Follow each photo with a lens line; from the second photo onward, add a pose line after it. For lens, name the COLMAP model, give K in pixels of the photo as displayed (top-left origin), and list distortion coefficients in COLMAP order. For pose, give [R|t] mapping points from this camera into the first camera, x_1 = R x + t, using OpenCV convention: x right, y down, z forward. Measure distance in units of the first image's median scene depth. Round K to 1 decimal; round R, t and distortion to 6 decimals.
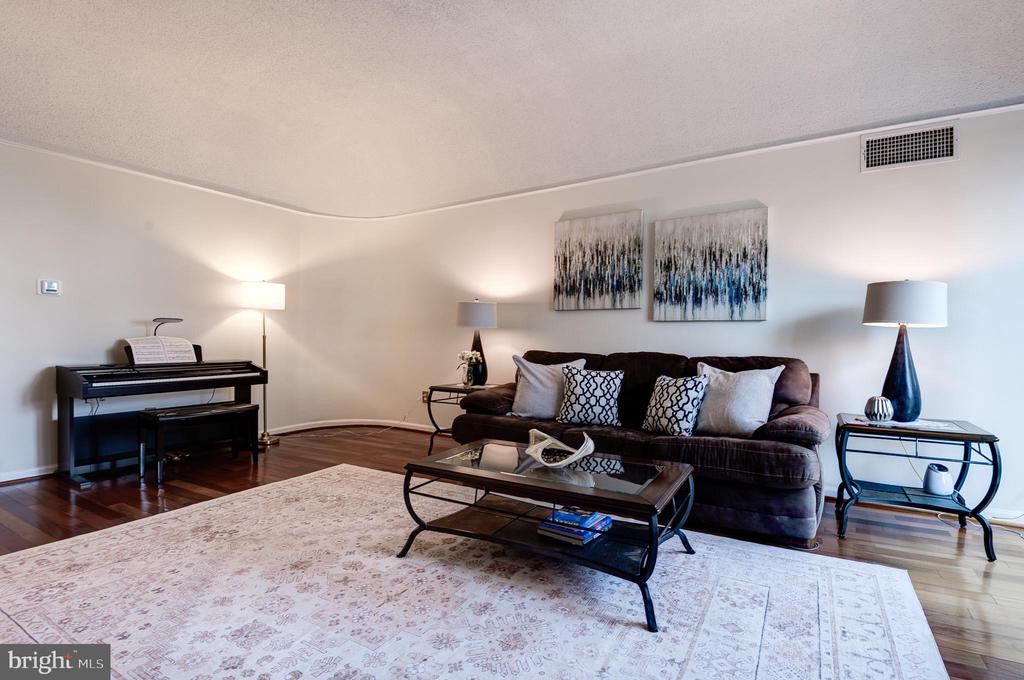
lens RADIAL K [[486.6, 0, 519.2], [0, 486.6, 337.3], [0, 0, 1]] dist [0.001950, -0.013488]
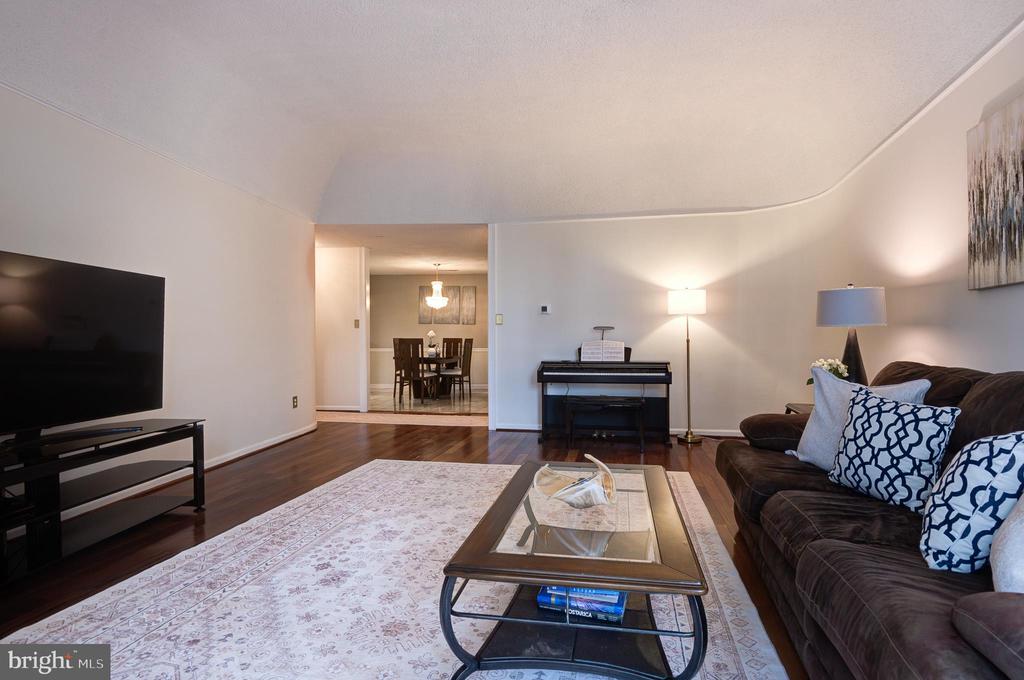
lens RADIAL K [[486.6, 0, 519.2], [0, 486.6, 337.3], [0, 0, 1]] dist [0.001950, -0.013488]
pose [[0.348588, -0.011076, -0.937211, 0.423082], [0.006233, 0.999935, -0.009499, -0.000053], [0.937255, -0.002530, 0.348635, 0.343927]]
